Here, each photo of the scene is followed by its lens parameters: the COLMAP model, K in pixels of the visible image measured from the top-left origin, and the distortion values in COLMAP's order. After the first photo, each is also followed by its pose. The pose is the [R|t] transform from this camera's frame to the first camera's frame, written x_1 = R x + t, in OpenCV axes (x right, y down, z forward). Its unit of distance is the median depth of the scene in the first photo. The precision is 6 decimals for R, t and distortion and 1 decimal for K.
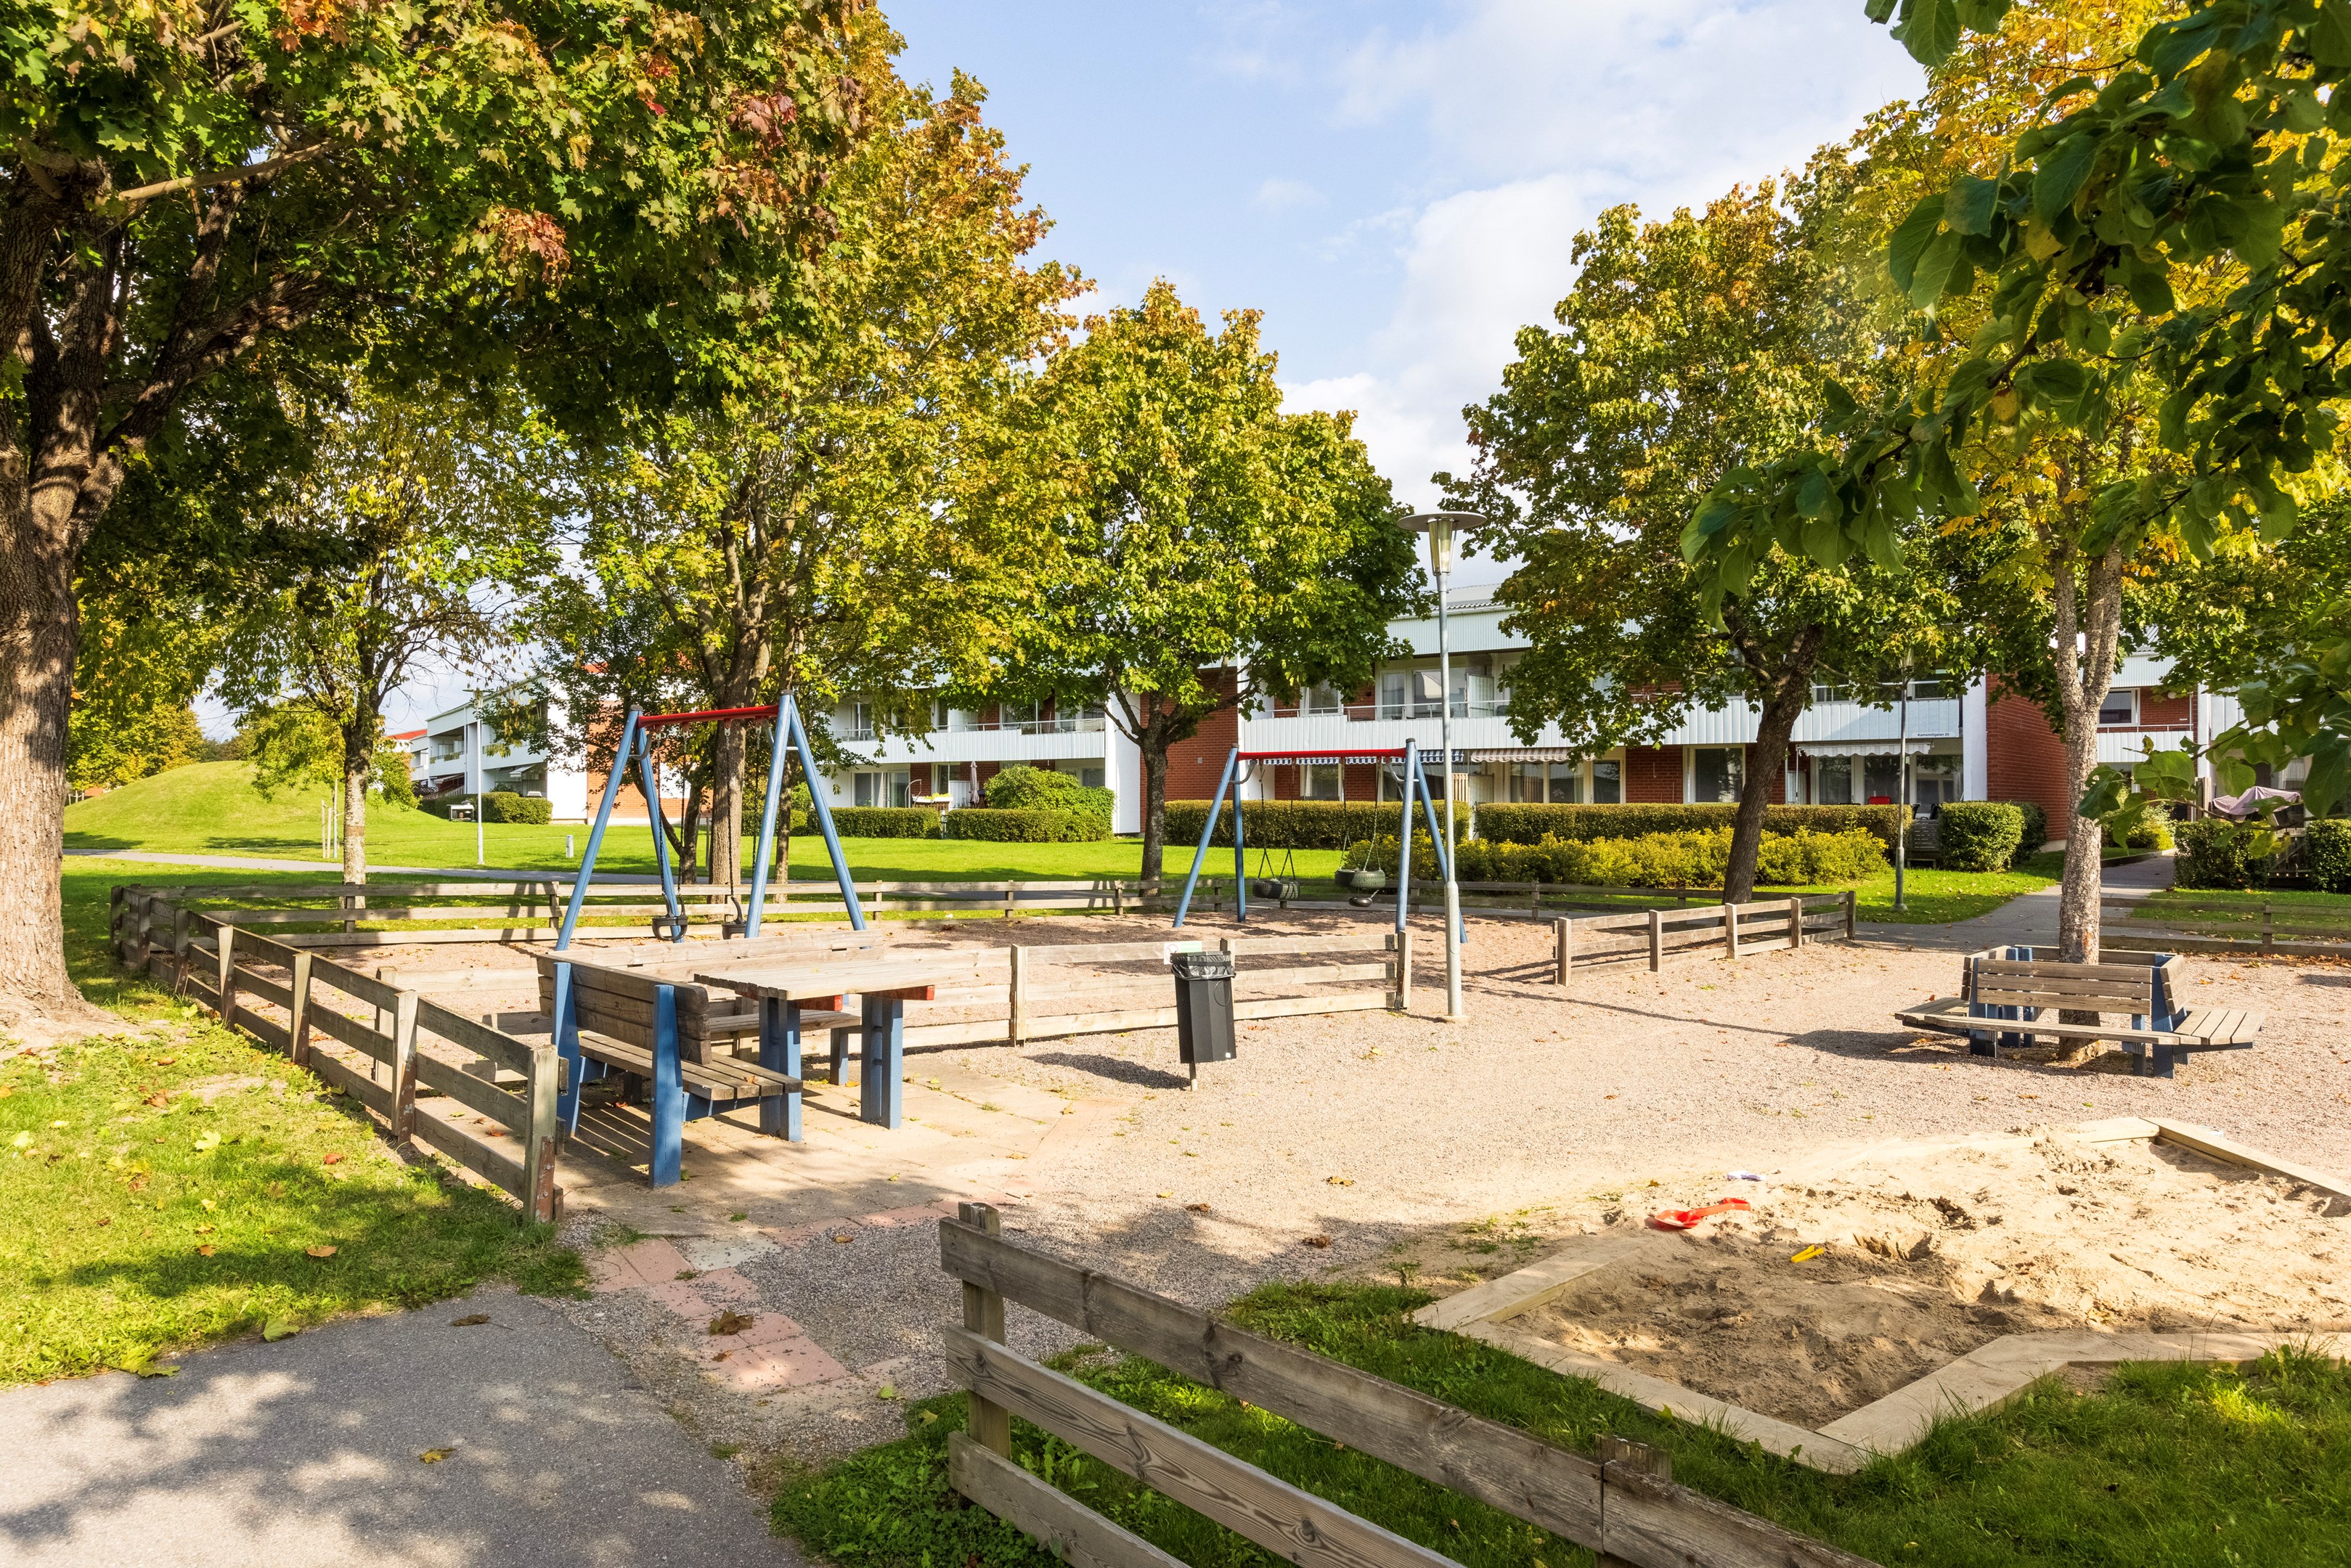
lens RADIAL K [[1529.8, 0, 1175.5], [0, 1529.8, 784.0], [0, 0, 1]] dist [0.001933, -0.000463]
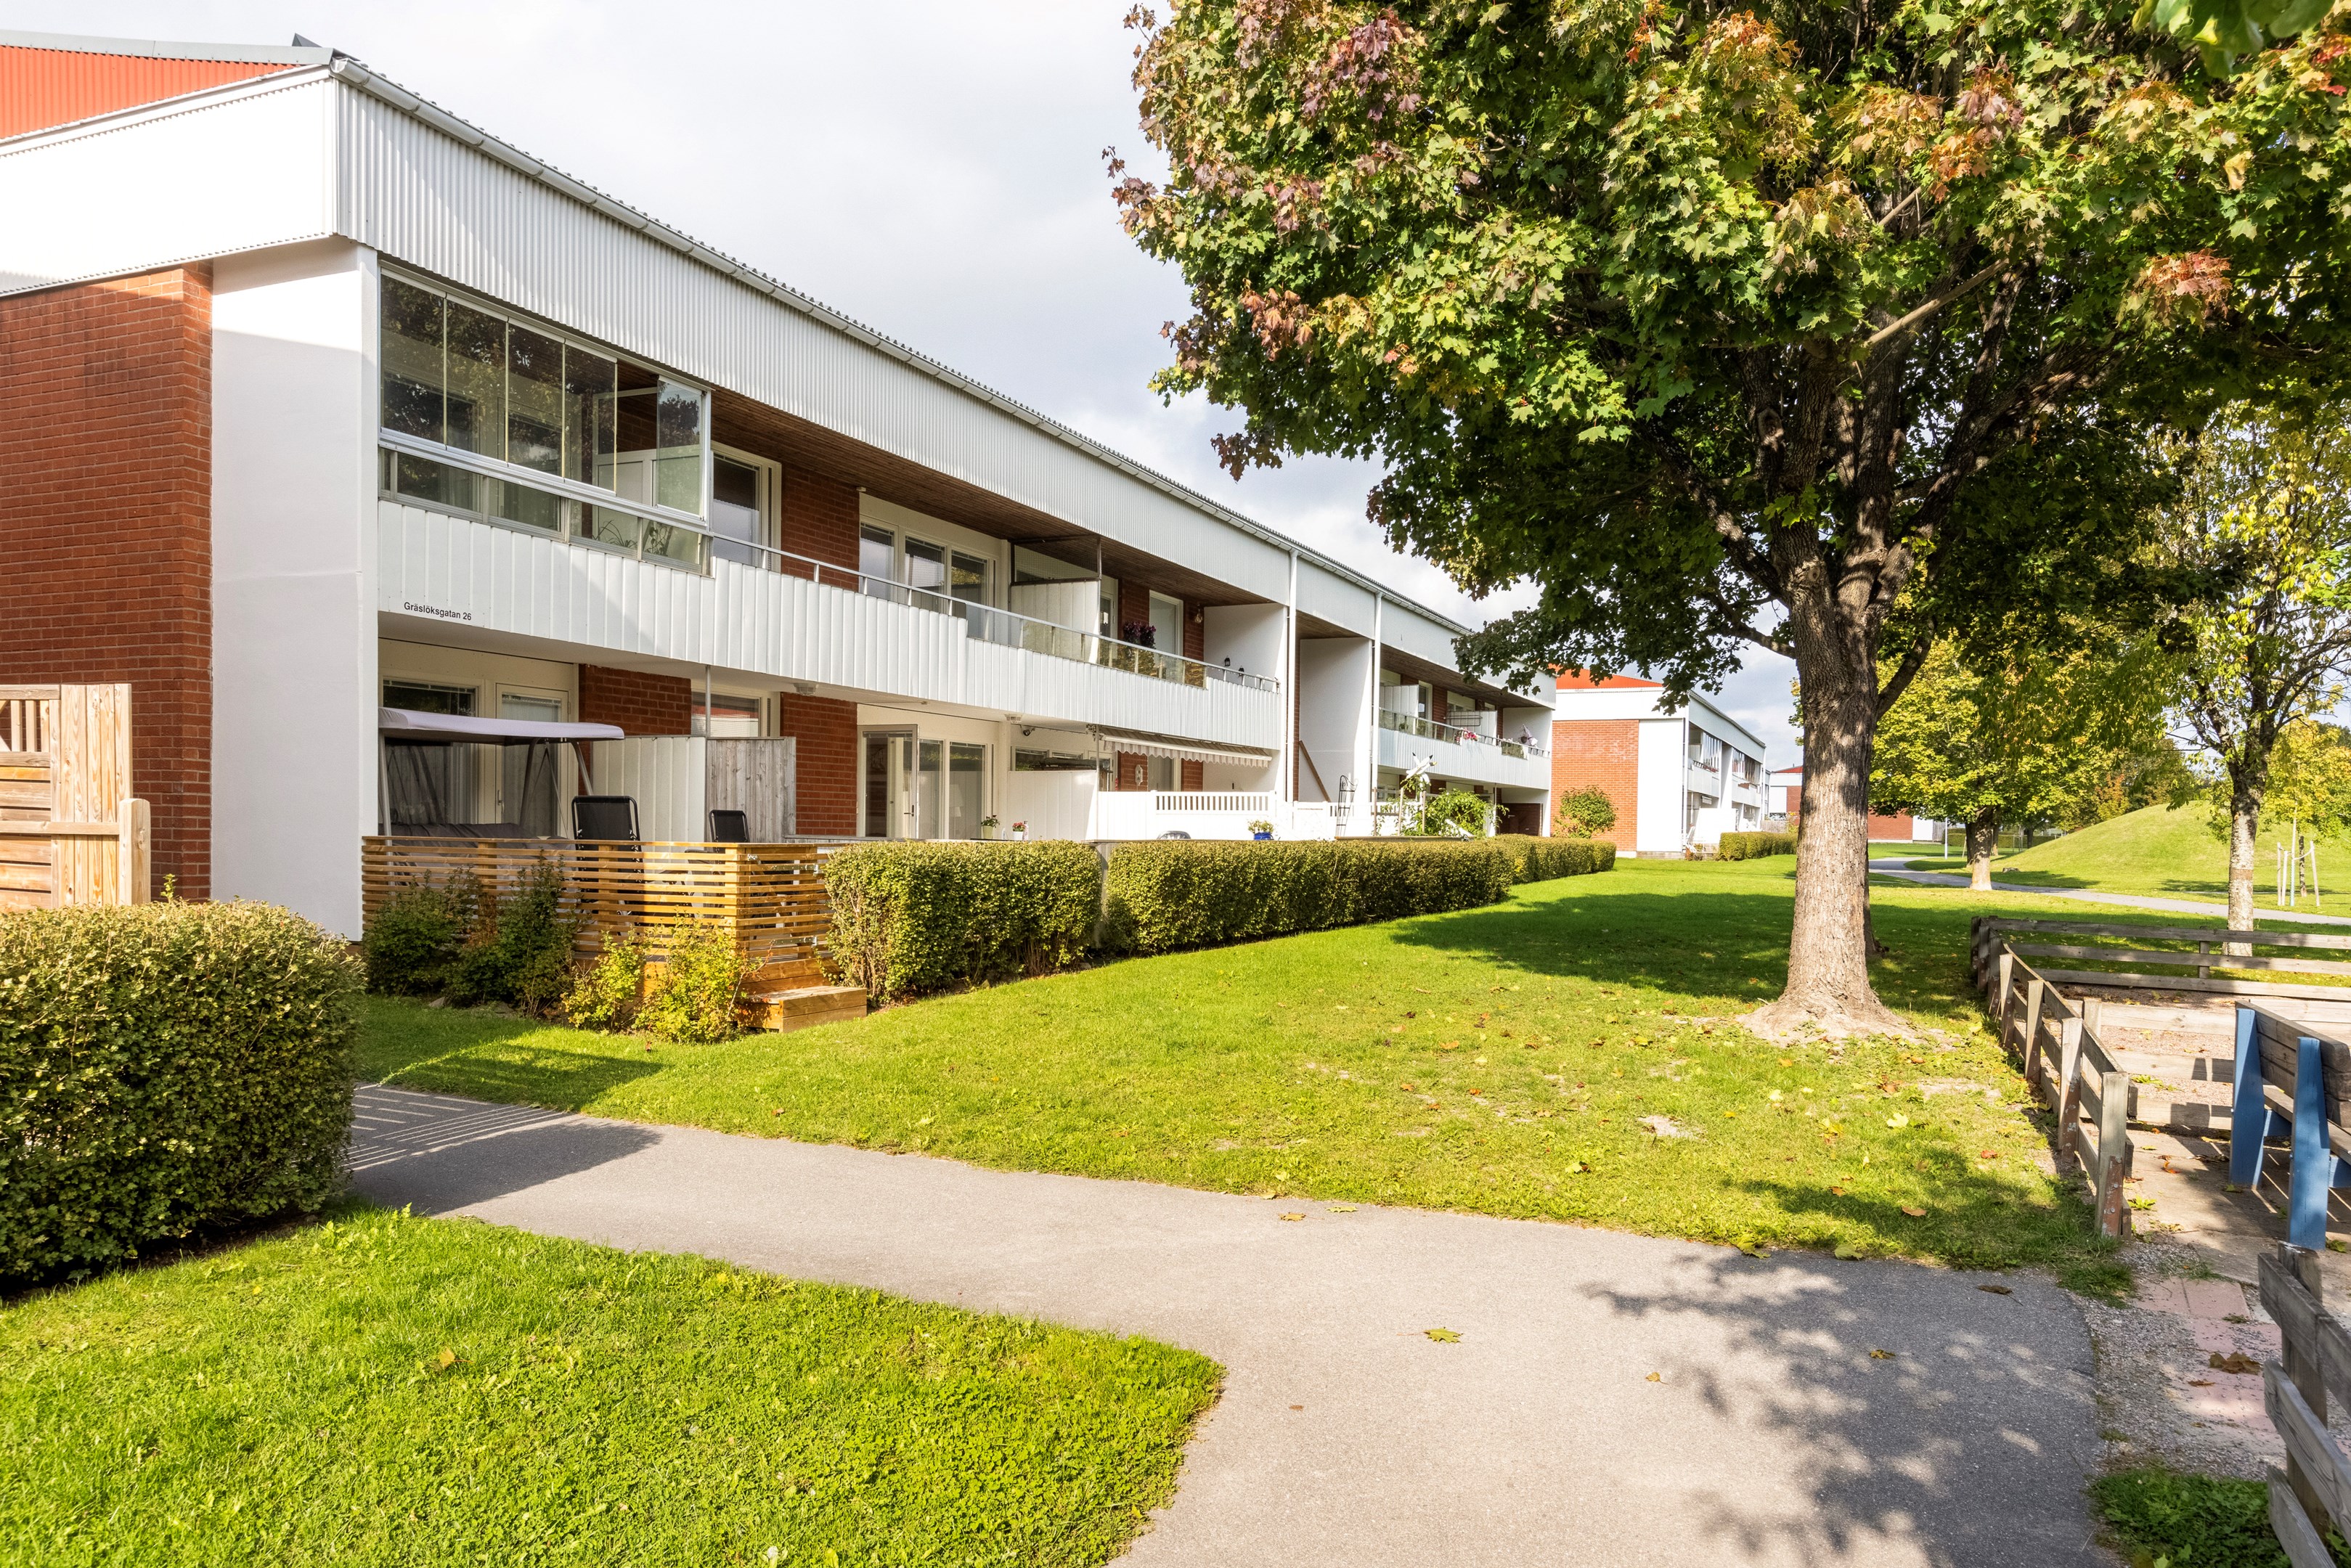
lens RADIAL K [[1610.0, 0, 1176.3], [0, 1610.0, 831.3], [0, 0, 1]] dist [0.002365, 0.002148]
pose [[0.428094, 0.001825, -0.903732, 0.354667], [0.001879, 0.999994, 0.002909, 0.001066], [0.903732, -0.002944, 0.428088, -0.071074]]
